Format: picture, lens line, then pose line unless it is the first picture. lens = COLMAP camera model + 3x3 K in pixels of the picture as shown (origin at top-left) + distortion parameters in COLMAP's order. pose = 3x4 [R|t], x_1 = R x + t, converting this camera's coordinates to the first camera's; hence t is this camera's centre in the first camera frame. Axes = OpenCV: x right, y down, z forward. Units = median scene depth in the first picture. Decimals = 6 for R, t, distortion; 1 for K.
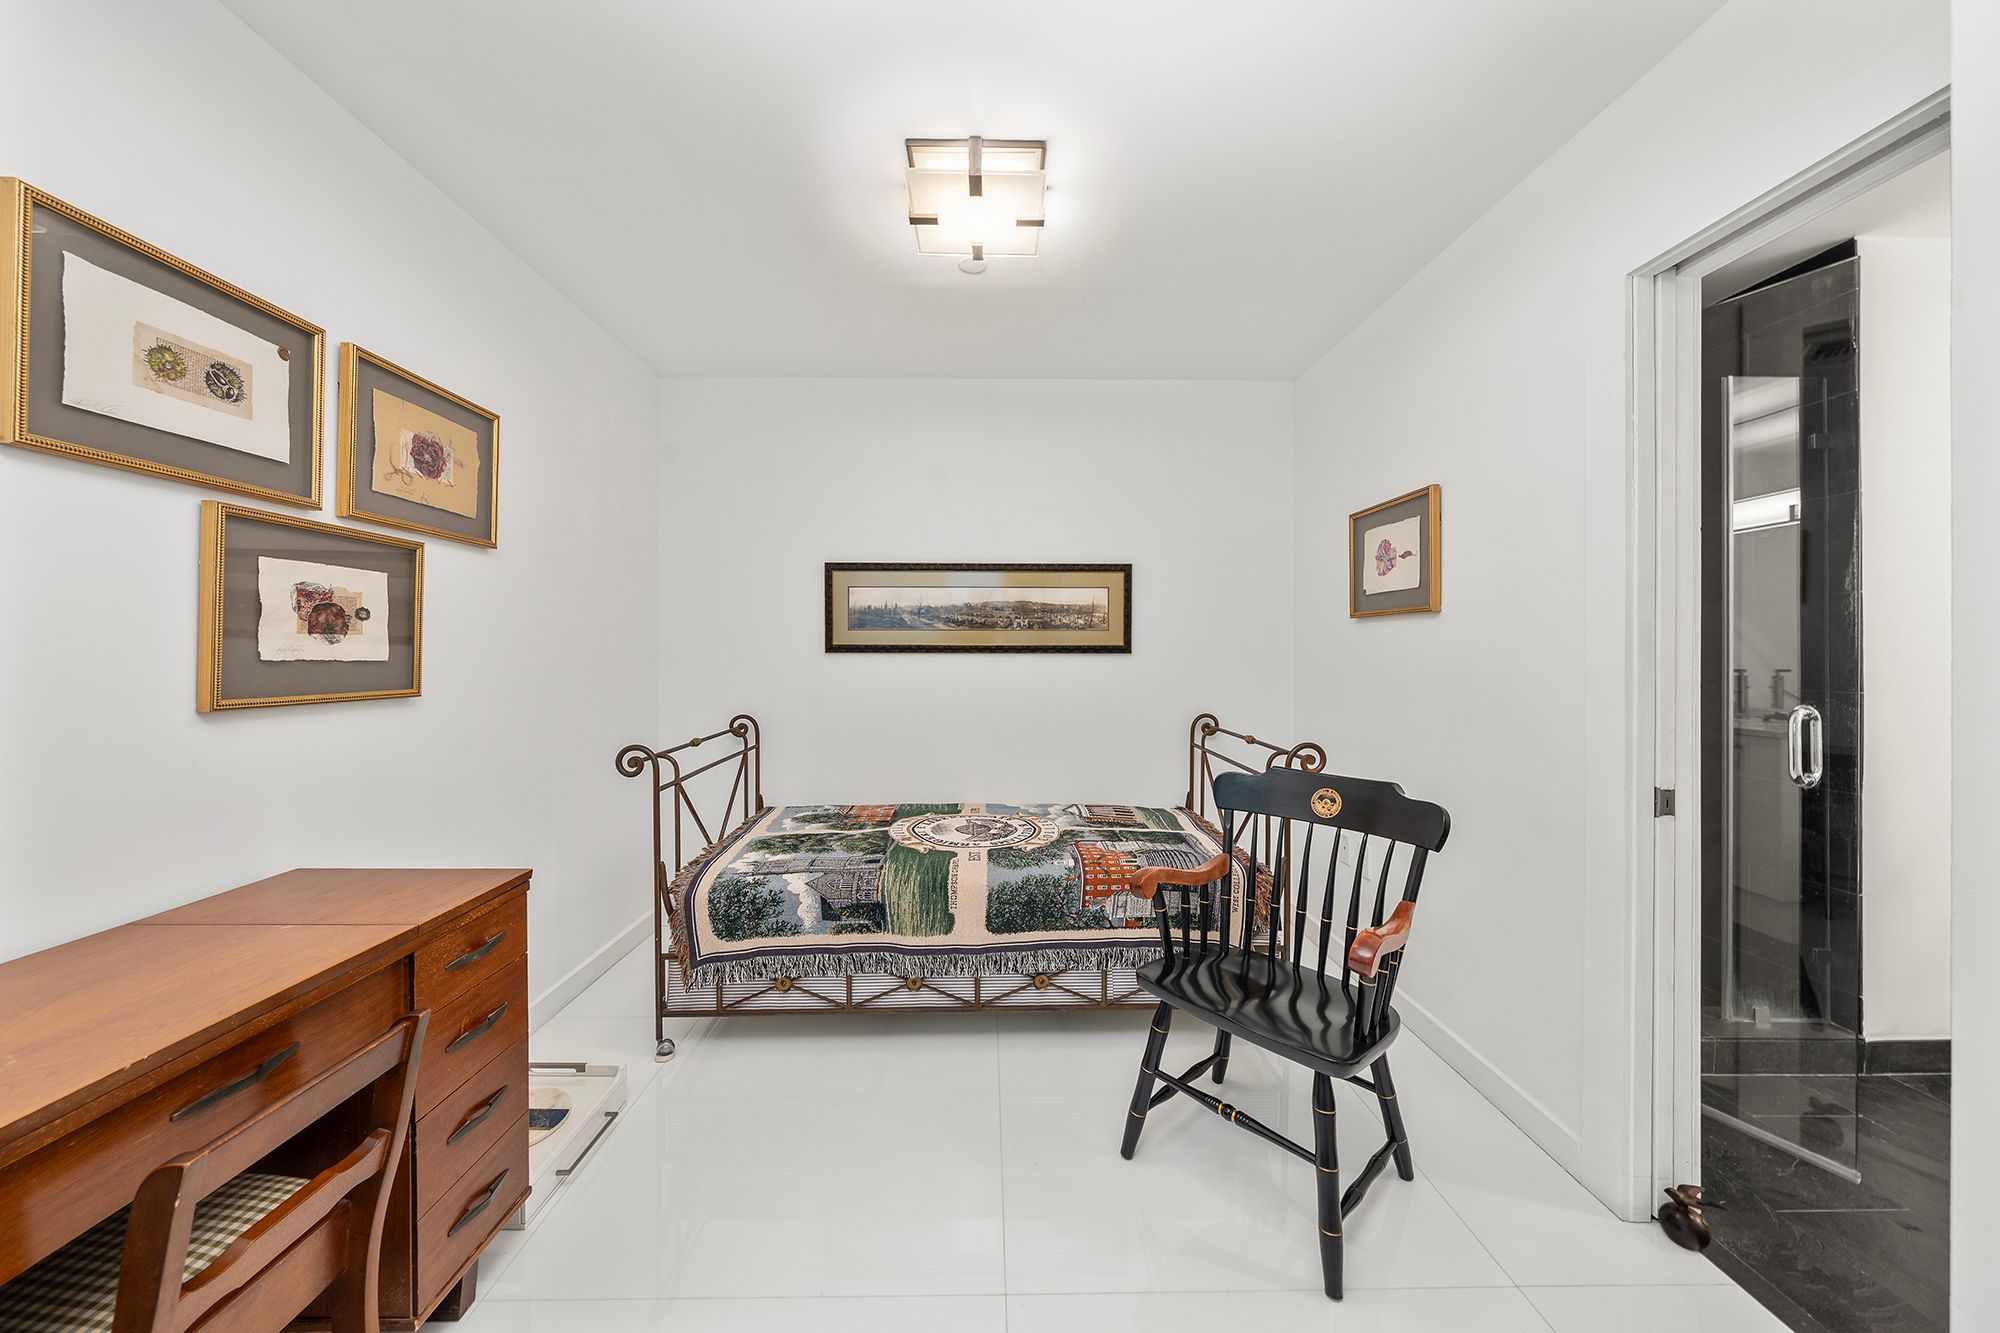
lens RADIAL K [[682.2, 0, 1000.0], [0, 682.2, 666.5], [0, 0, 1]] dist [0.000065, -0.000046]
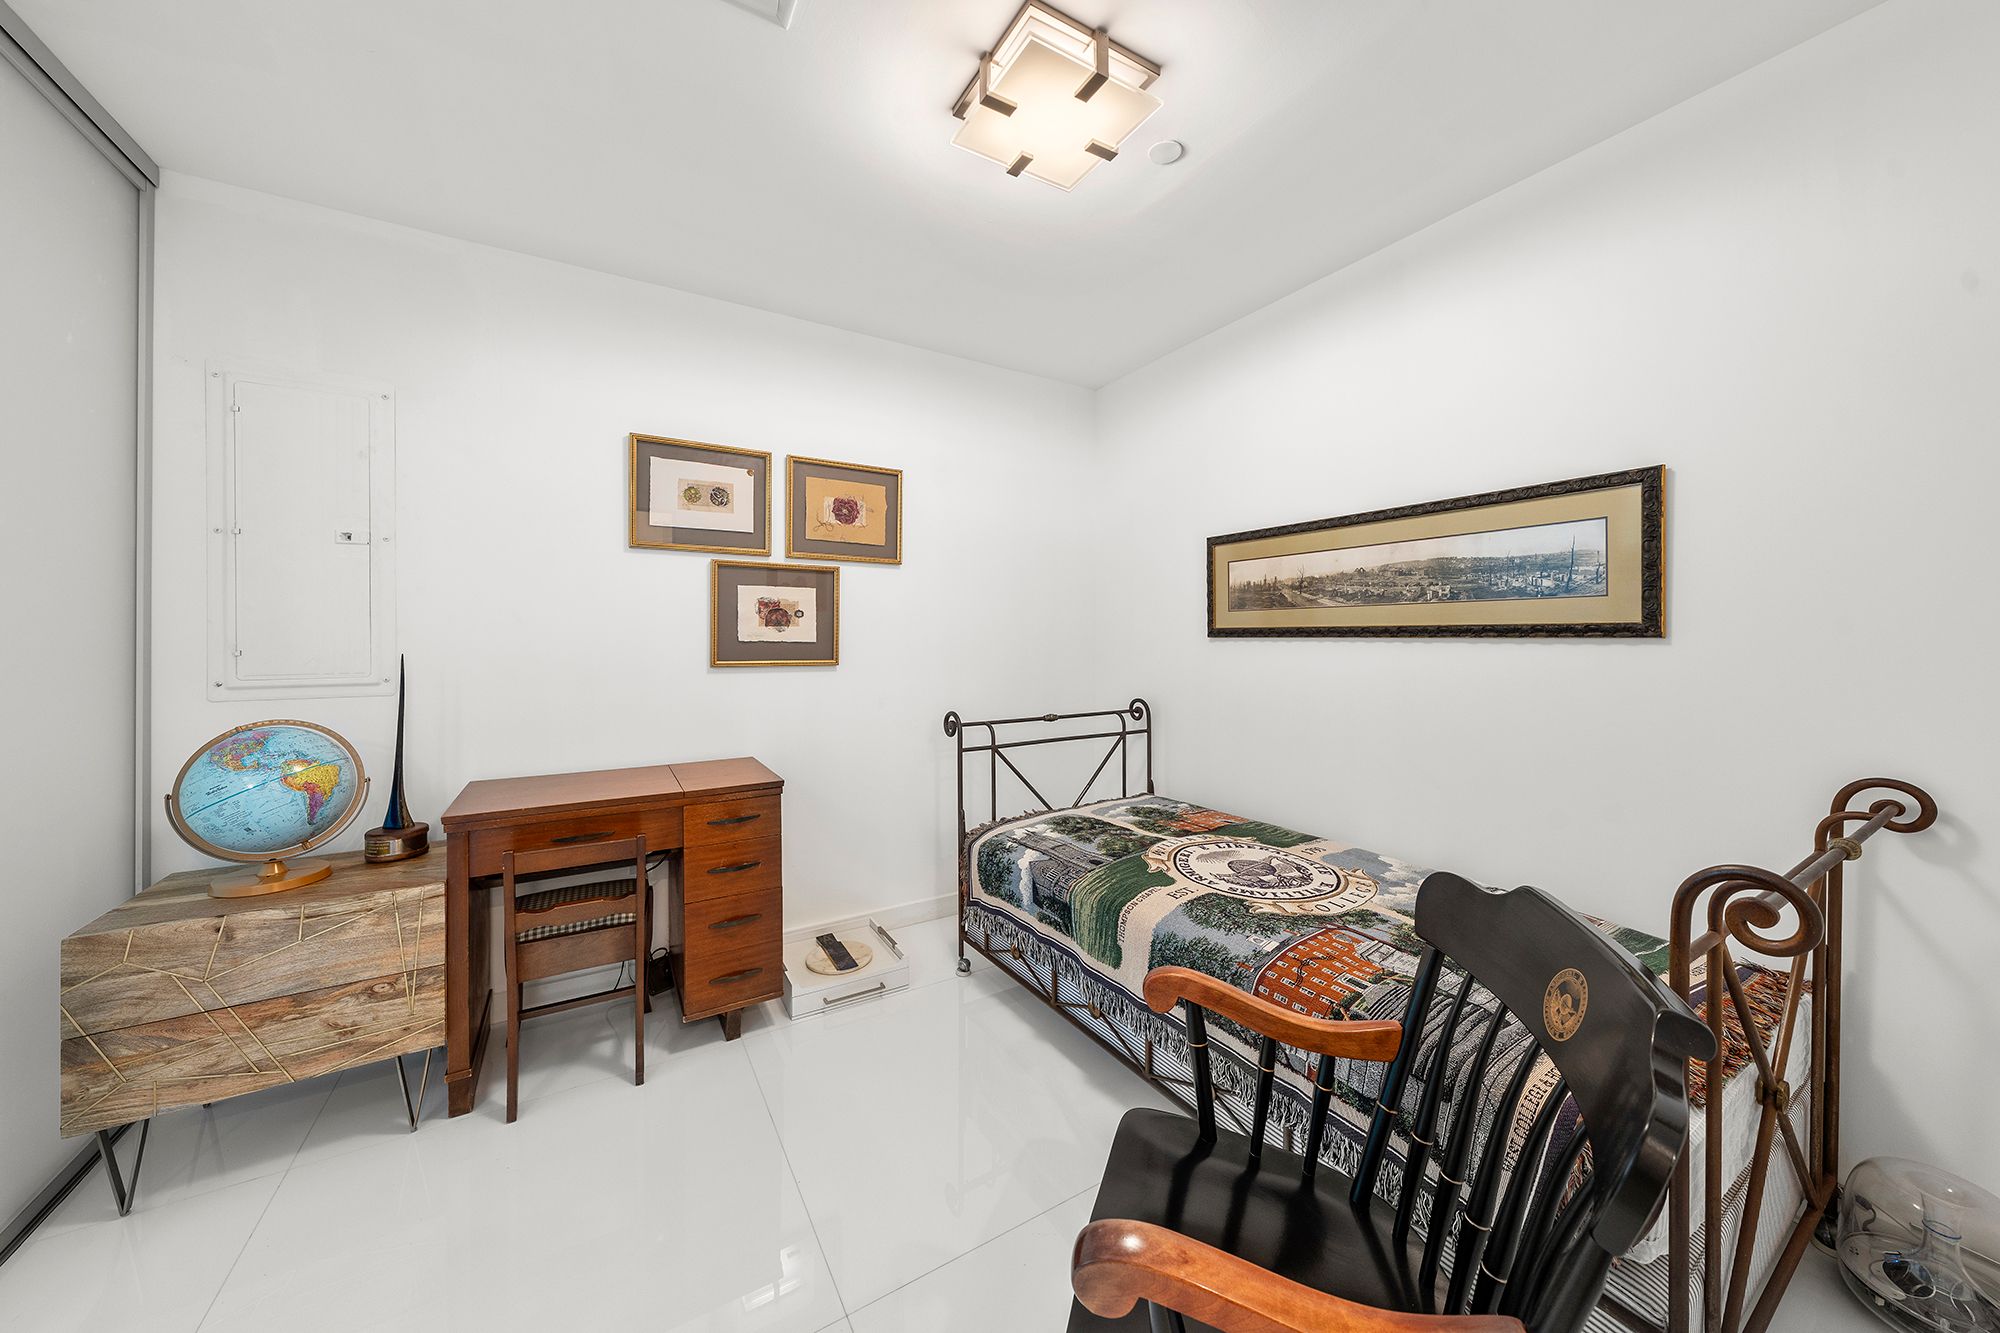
lens RADIAL K [[688.9, 0, 995.7], [0, 688.9, 653.3], [0, 0, 1]] dist [-0.001020, -0.000129]
pose [[0.493299, 0.018523, -0.869662, 0.577135], [-0.018099, 0.999775, 0.011028, -0.005595], [0.869671, 0.010300, 0.493524, 0.437711]]
